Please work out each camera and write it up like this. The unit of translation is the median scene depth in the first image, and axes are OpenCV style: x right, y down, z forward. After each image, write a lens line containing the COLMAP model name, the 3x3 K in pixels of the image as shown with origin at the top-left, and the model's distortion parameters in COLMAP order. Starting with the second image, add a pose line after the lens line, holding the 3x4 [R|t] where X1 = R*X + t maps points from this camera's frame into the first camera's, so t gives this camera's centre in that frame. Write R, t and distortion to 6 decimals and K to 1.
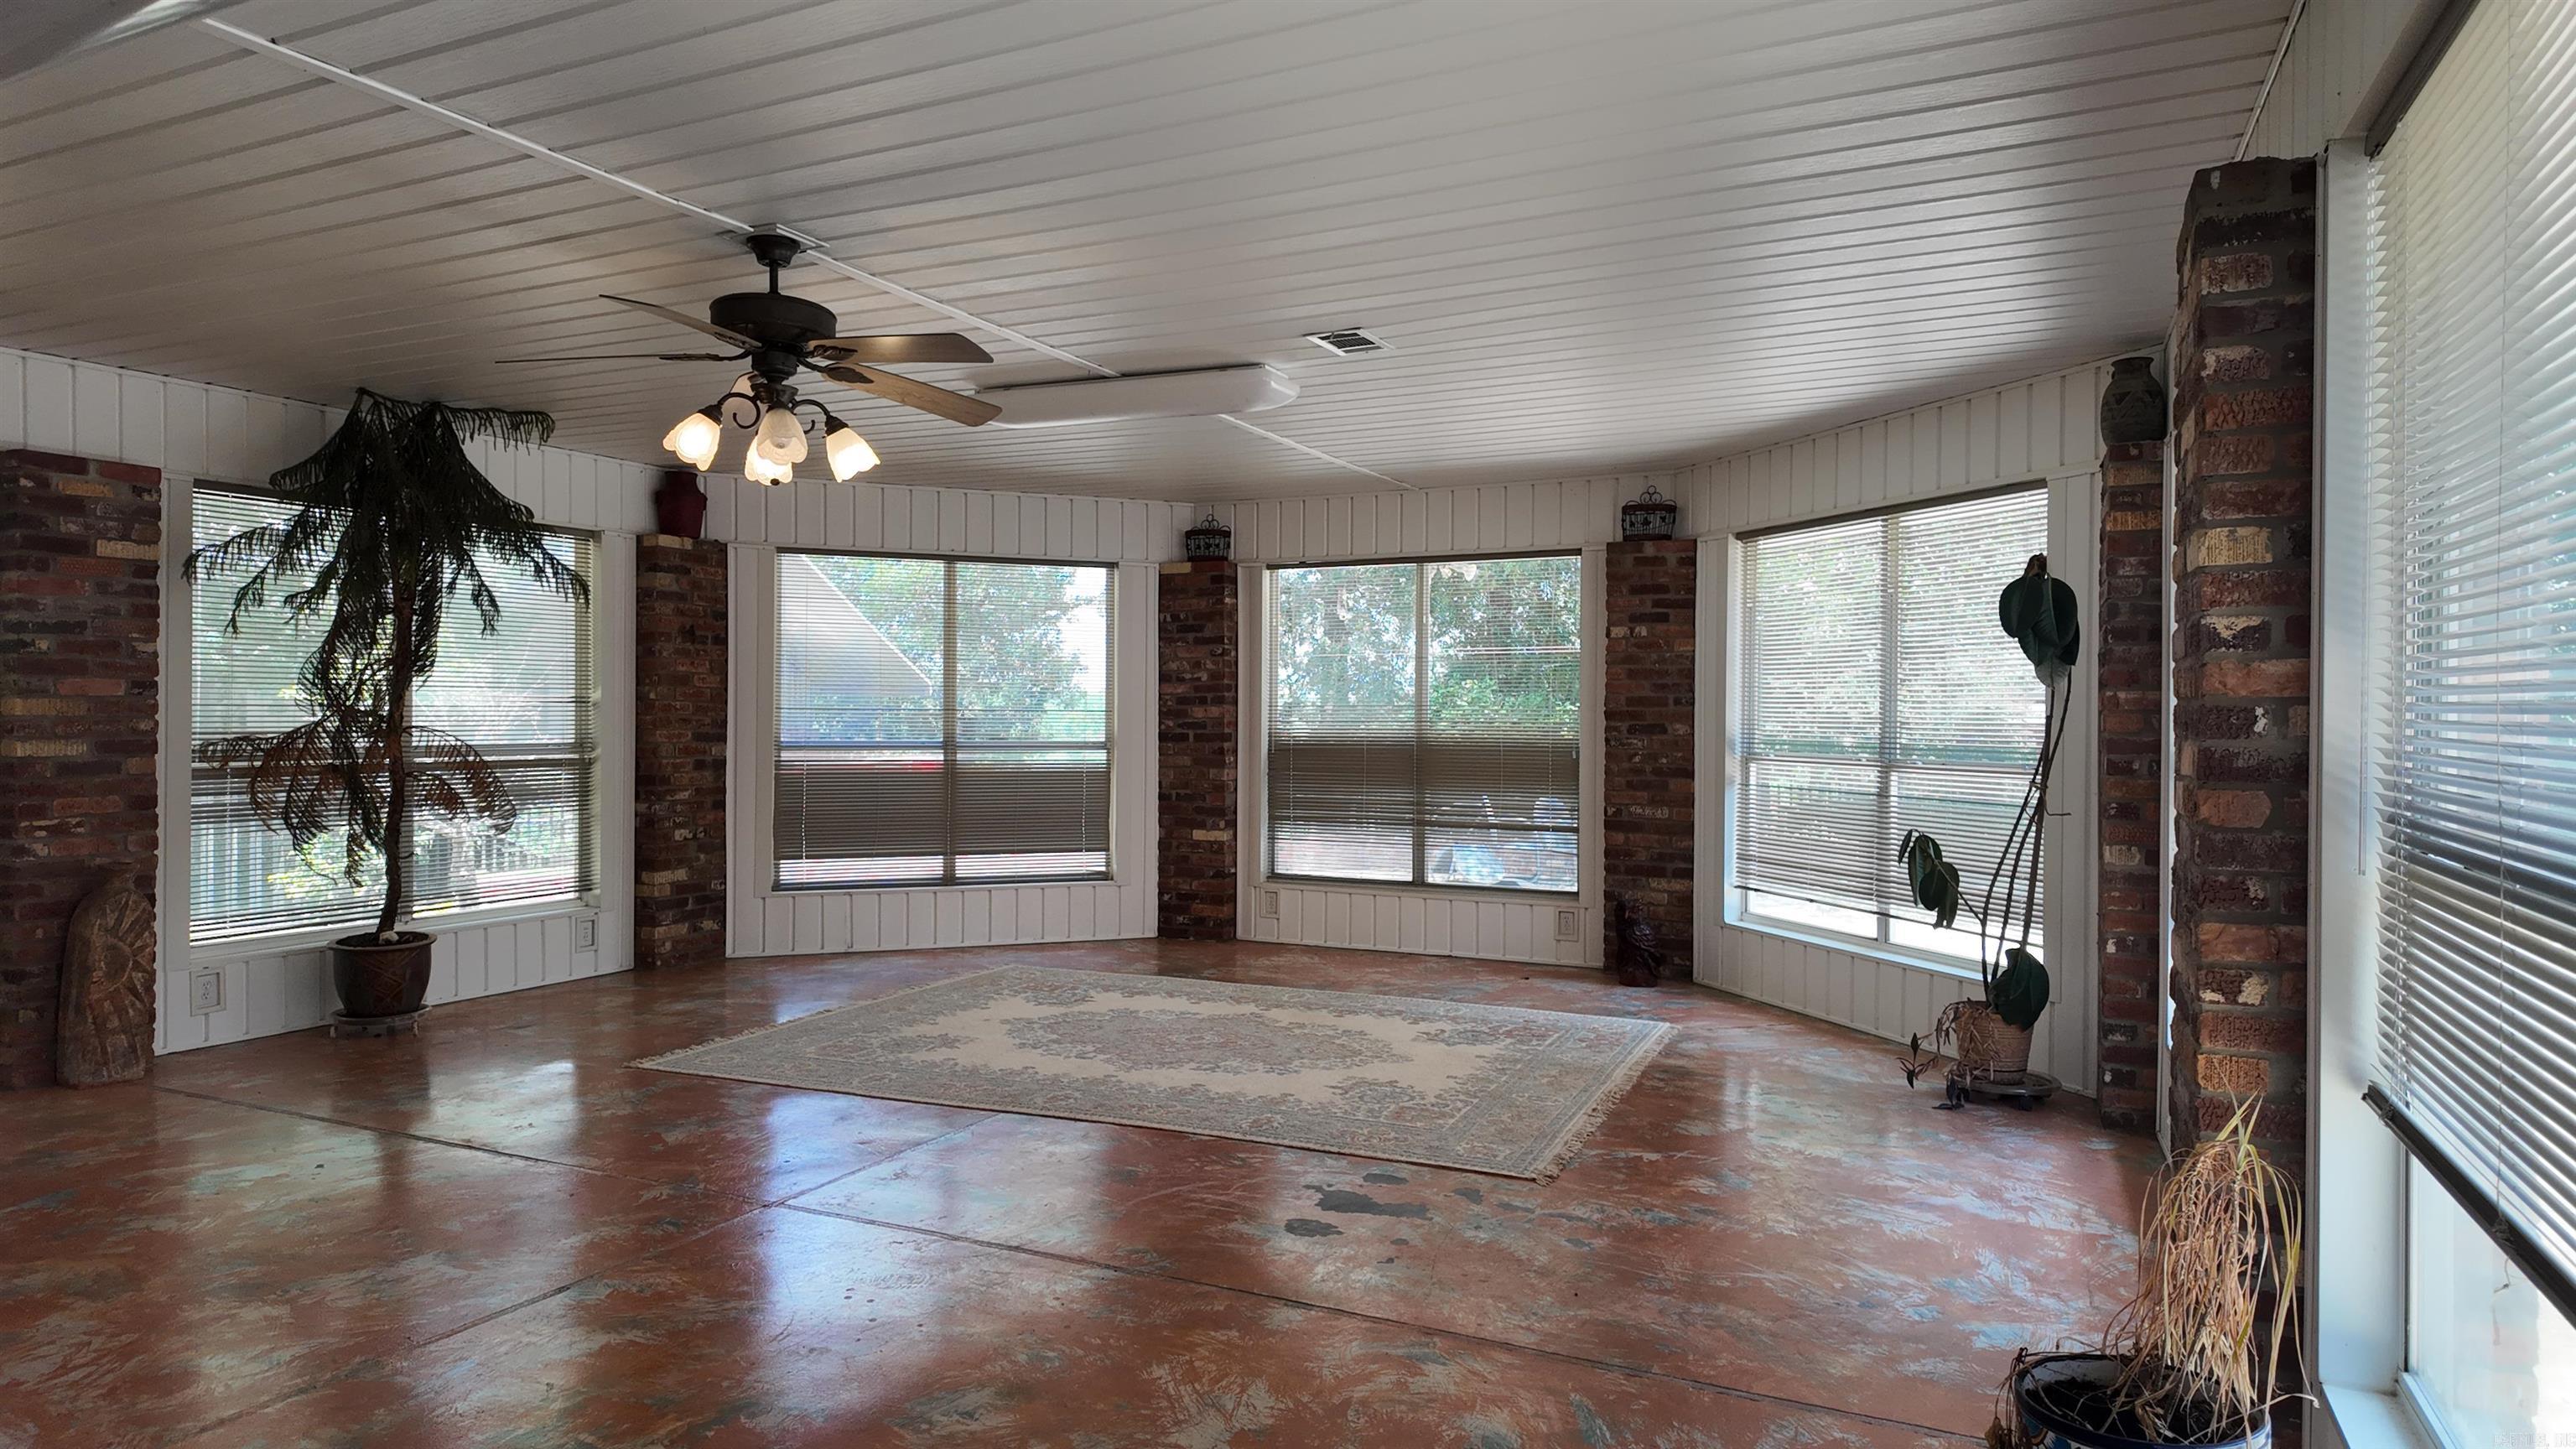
lens RADIAL K [[1525.1, 0, 1286.8], [0, 1525.1, 732.3], [0, 0, 1]] dist [0.028593, -0.009289]
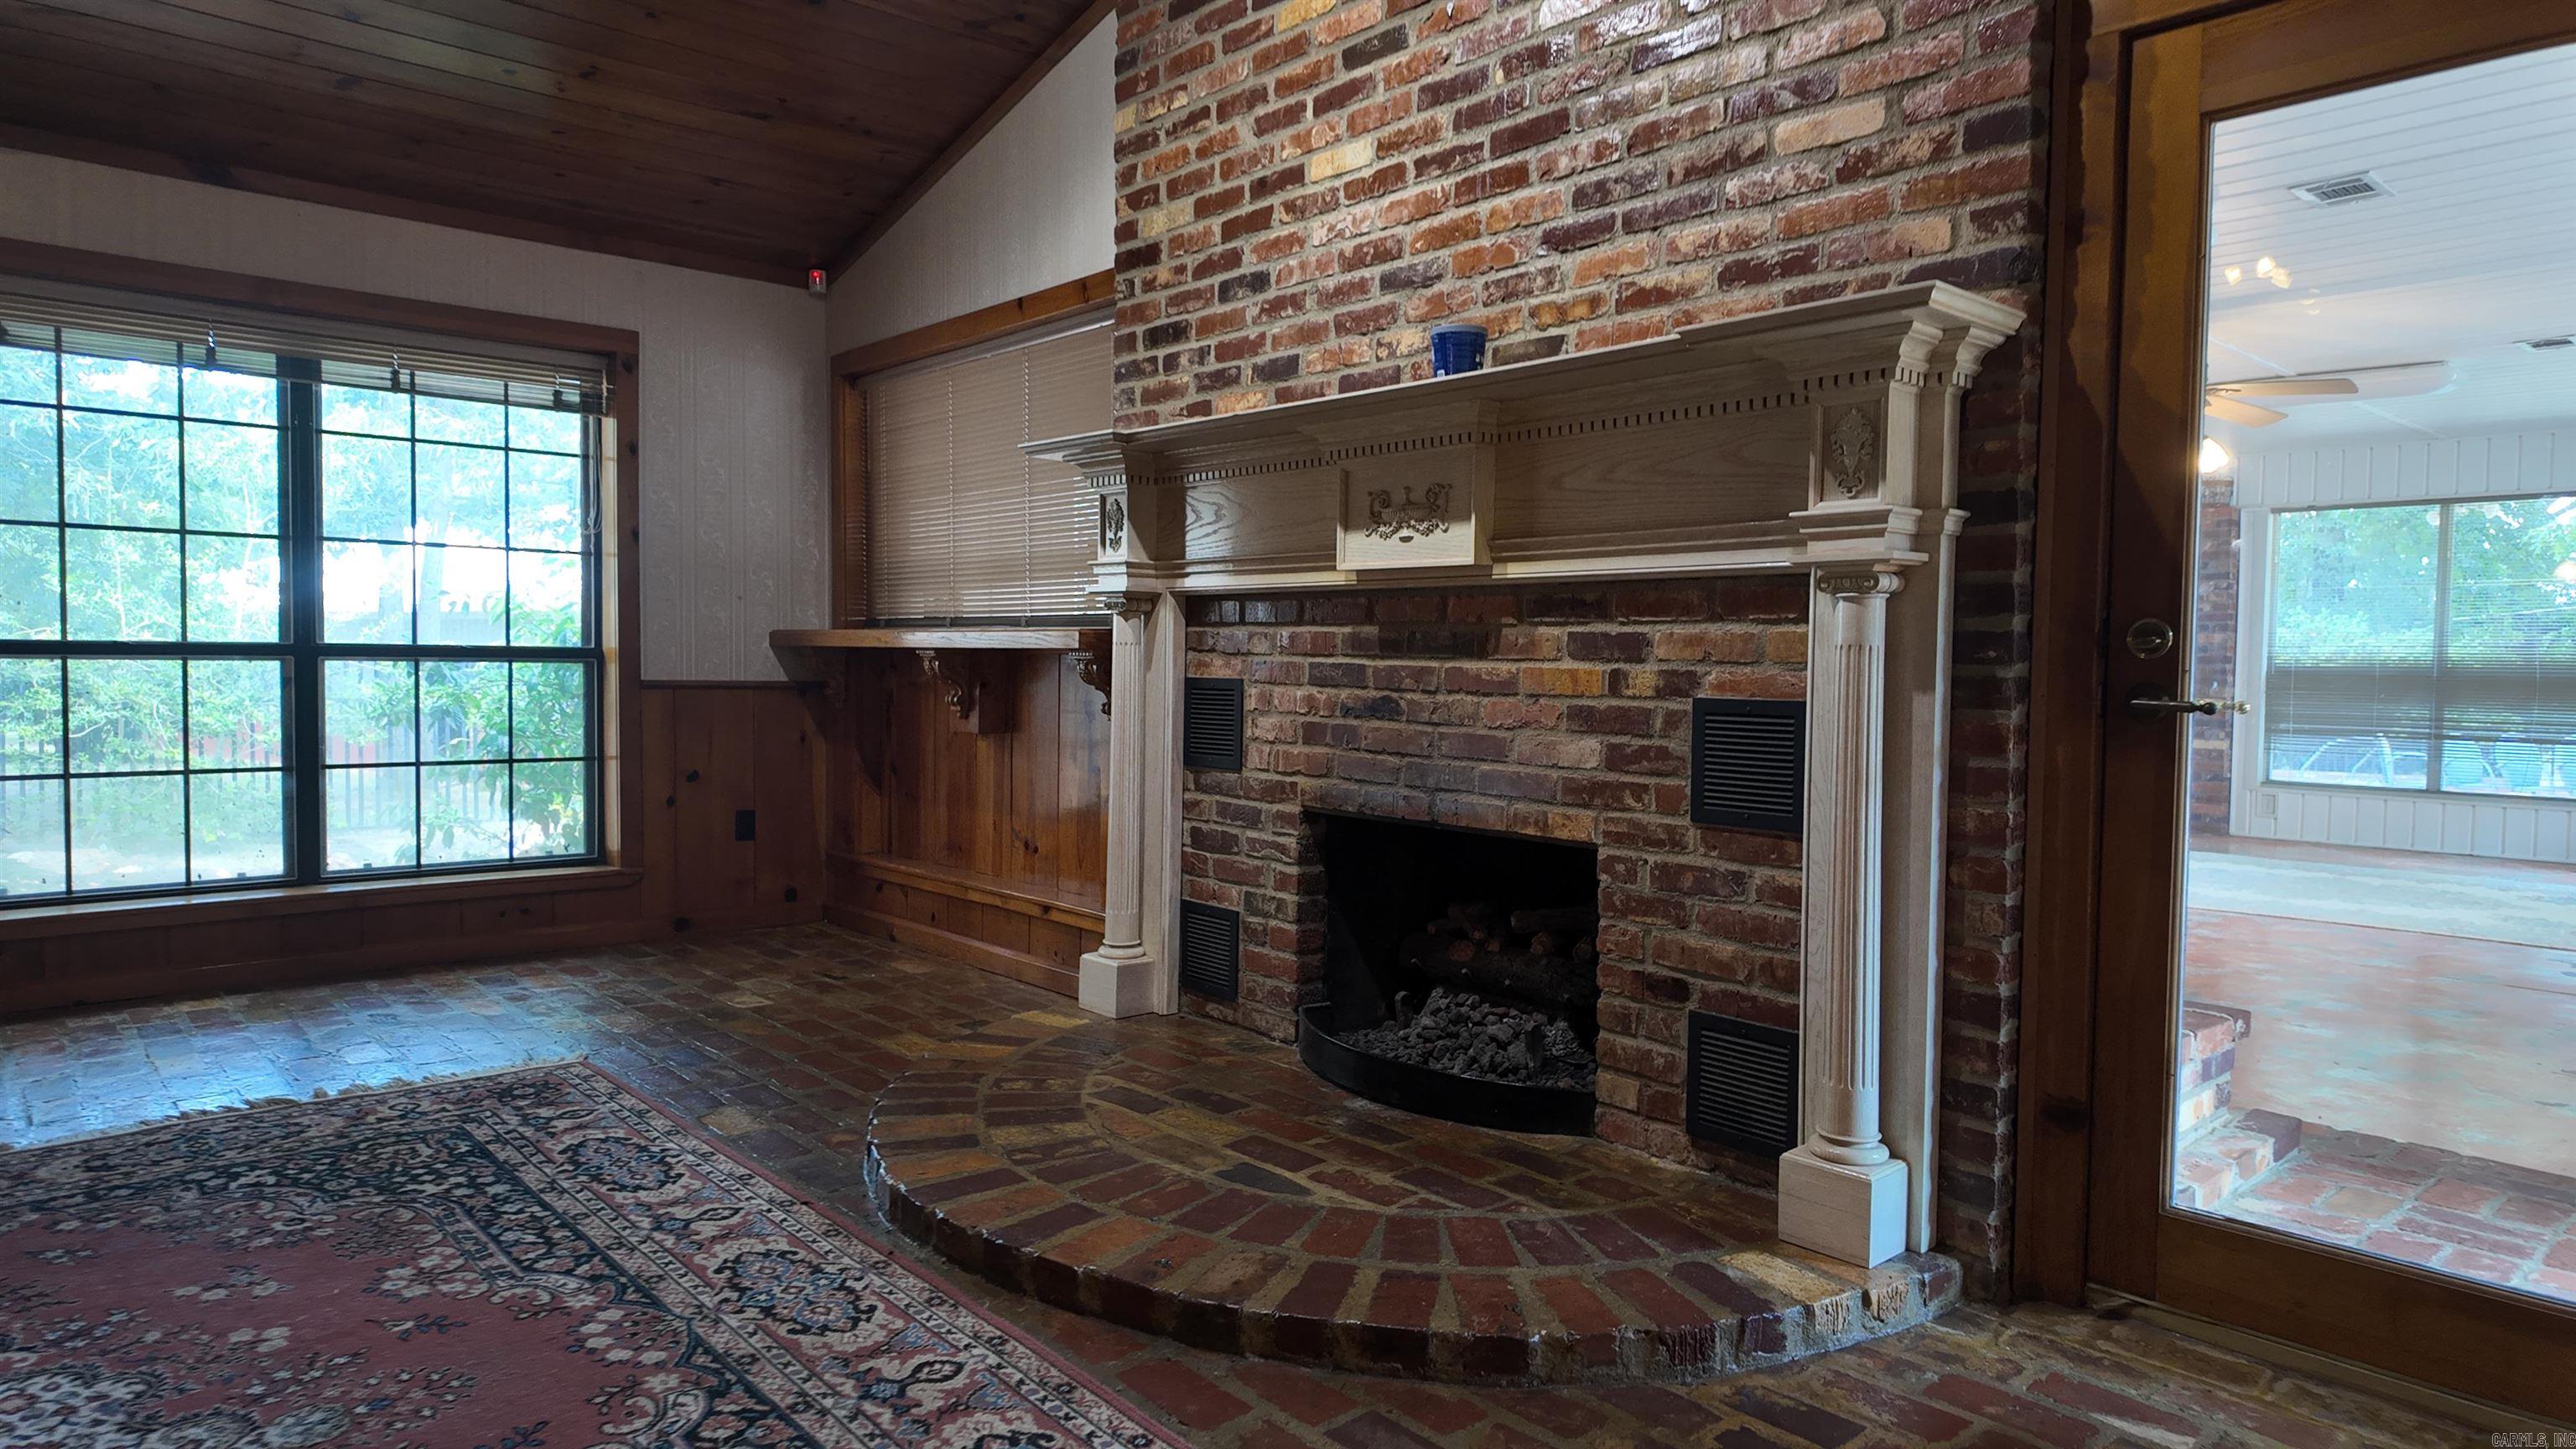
lens RADIAL K [[1525.1, 0, 1283.4], [0, 1525.1, 736.5], [0, 0, 1]] dist [0.028593, -0.009289]
pose [[0.924874, 0.022287, -0.379619, -0.261625], [-0.006291, 0.999041, 0.043325, 0.015033], [0.380221, -0.037682, 0.924128, -0.365782]]
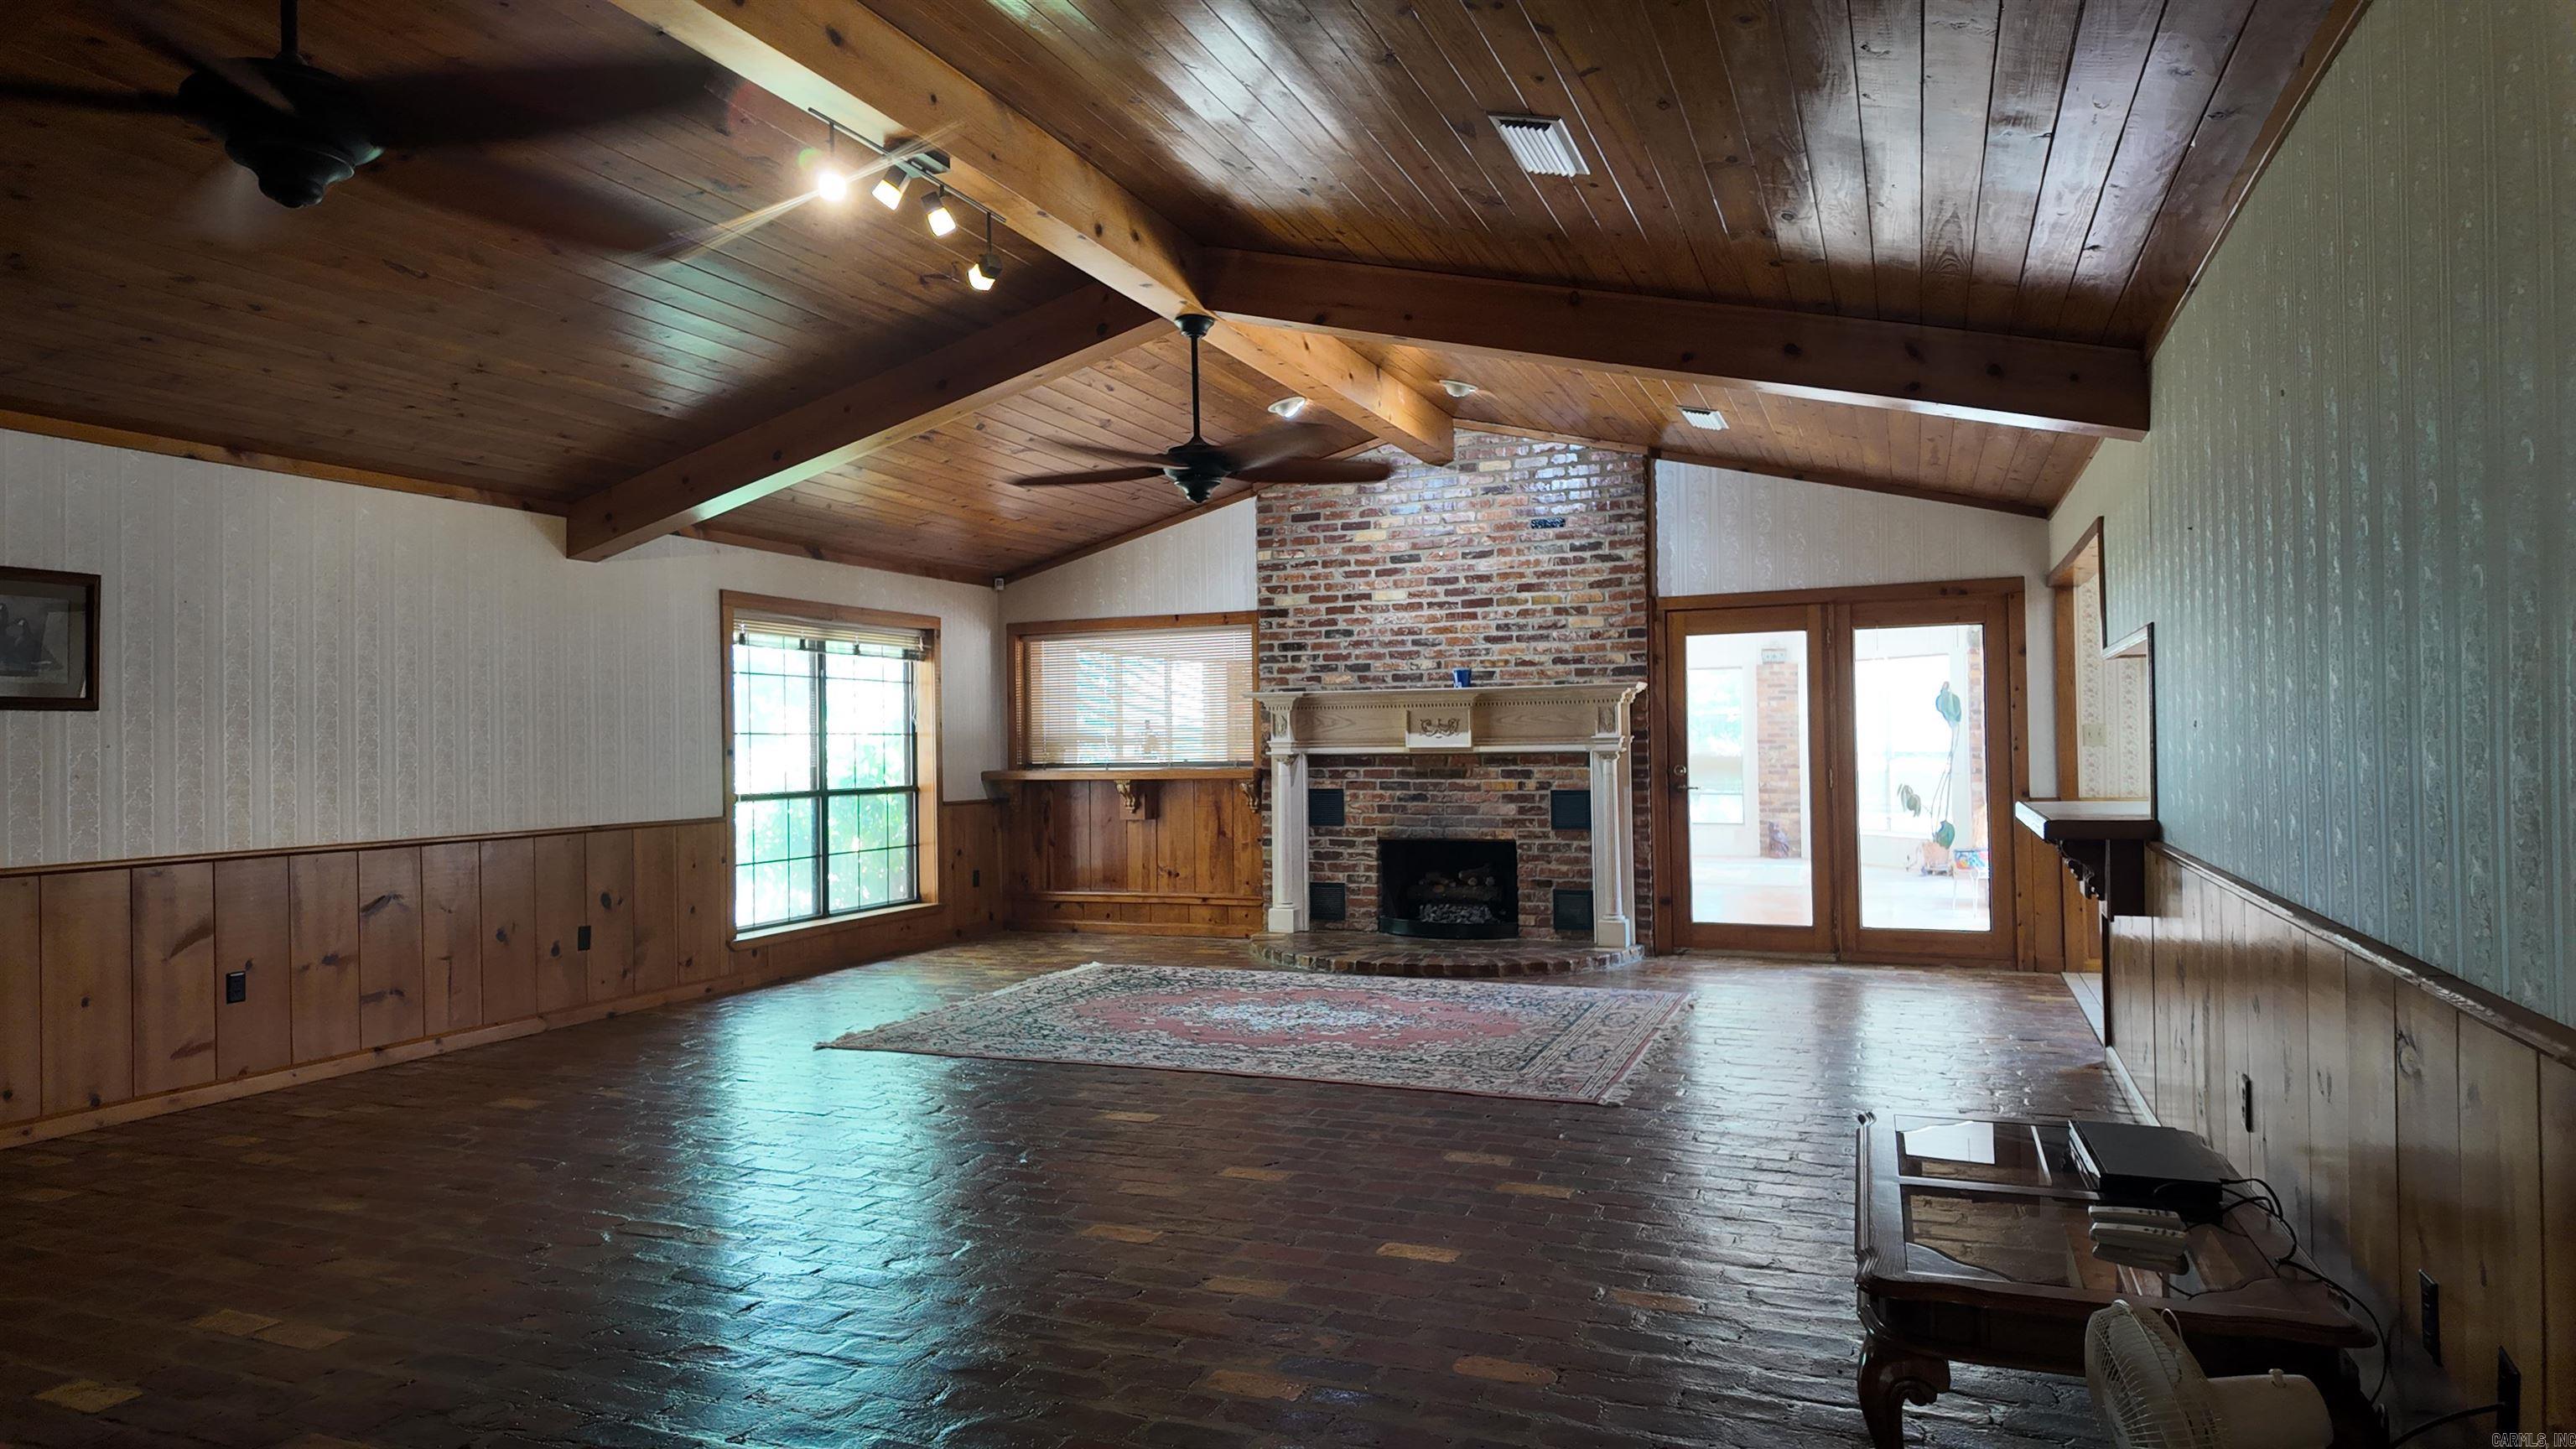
lens RADIAL K [[1525.1, 0, 1279.6], [0, 1525.1, 712.2], [0, 0, 1]] dist [0.028593, -0.009289]
pose [[0.998440, -0.023930, 0.050449, -0.577857], [0.025225, 0.999365, -0.025182, -0.014357], [-0.049814, 0.026415, 0.998409, -1.153611]]
